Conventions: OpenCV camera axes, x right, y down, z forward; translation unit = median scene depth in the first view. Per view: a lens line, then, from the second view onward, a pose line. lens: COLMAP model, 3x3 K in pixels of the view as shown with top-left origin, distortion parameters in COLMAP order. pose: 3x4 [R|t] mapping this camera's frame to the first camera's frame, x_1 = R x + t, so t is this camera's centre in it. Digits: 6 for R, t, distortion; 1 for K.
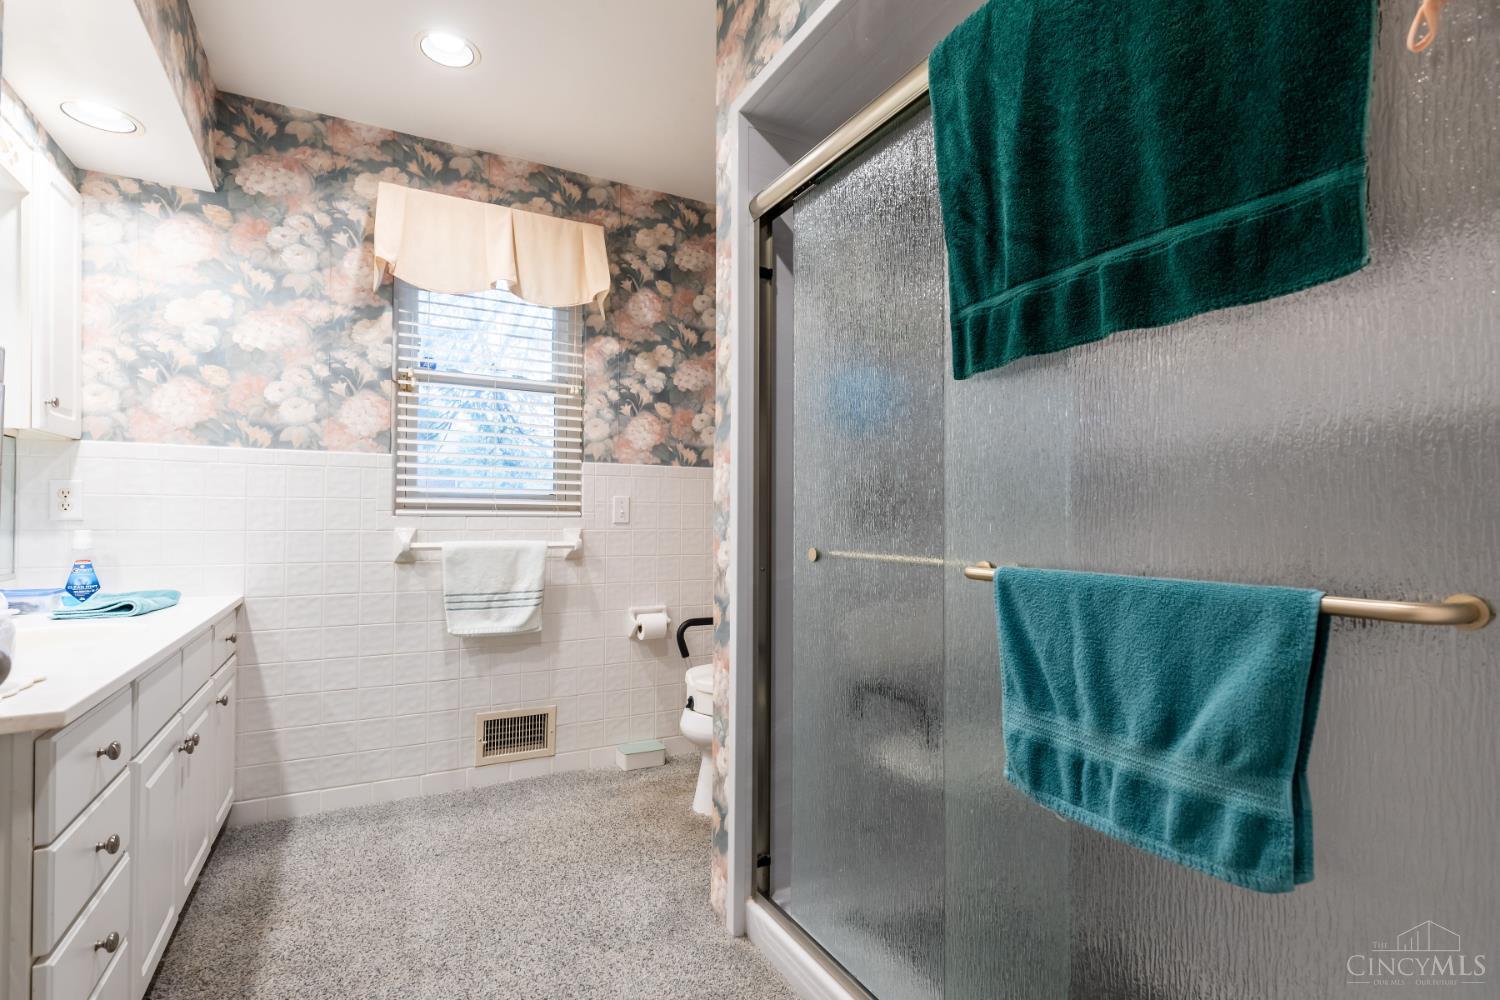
lens RADIAL K [[704.3, 0, 749.3], [0, 704.3, 504.6], [0, 0, 1]] dist [-0.000563, -0.001056]
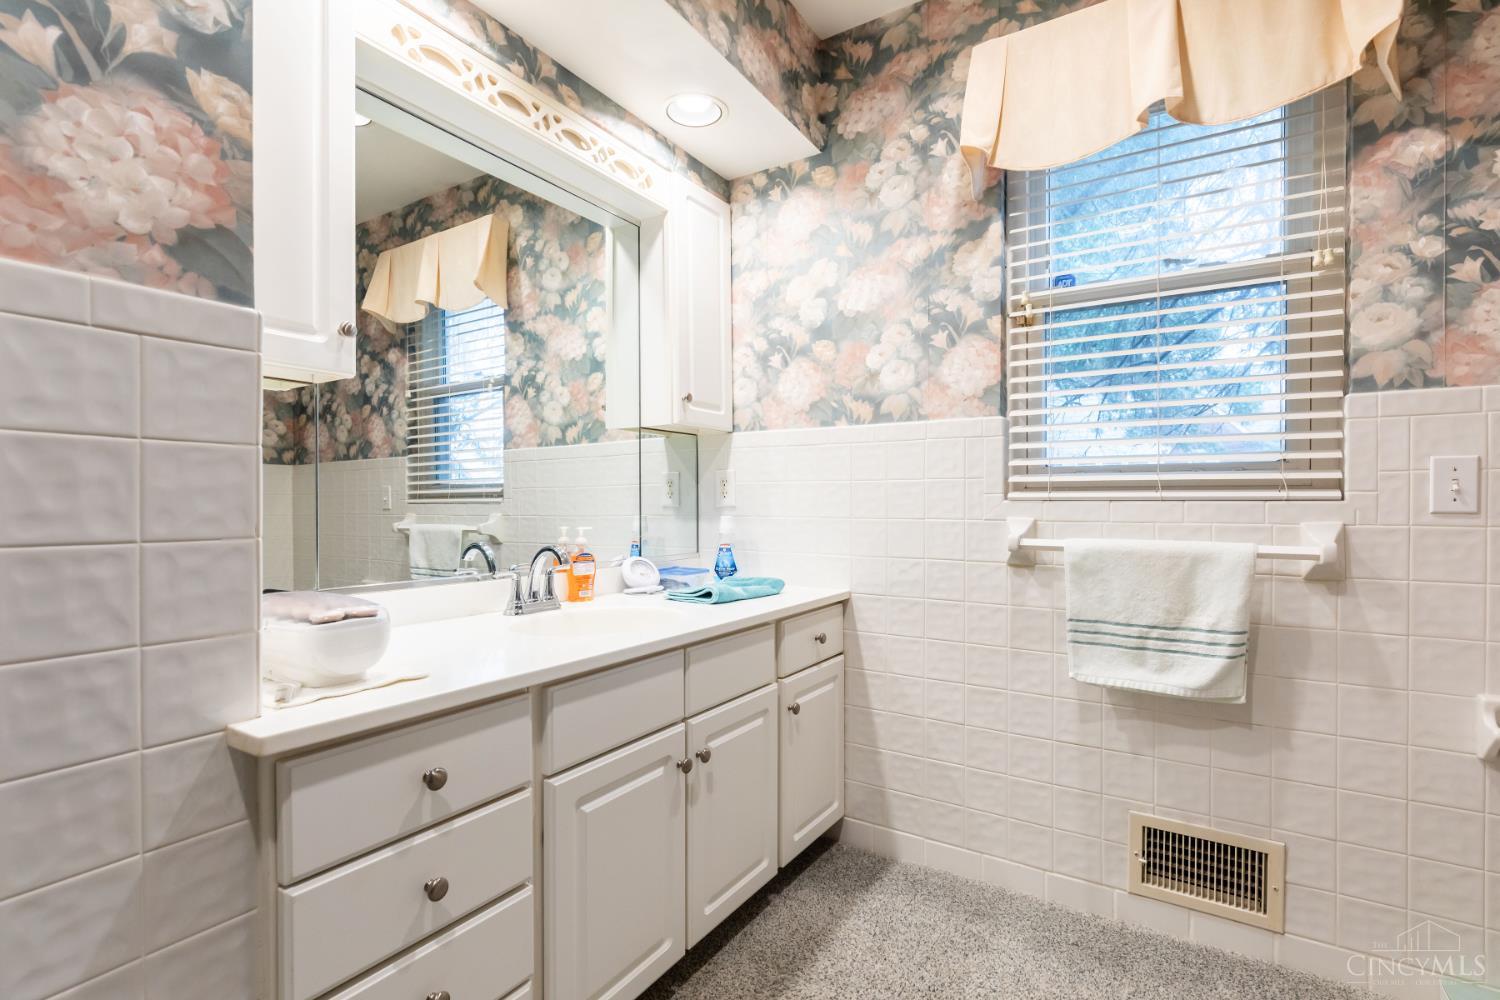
lens RADIAL K [[704.3, 0, 748.6], [0, 704.3, 505.2], [0, 0, 1]] dist [-0.000563, -0.001056]
pose [[0.476686, -0.001831, -0.879072, 0.008574], [0.019668, 0.999770, 0.008583, 0.009516], [0.878854, -0.021381, 0.476612, 0.427685]]
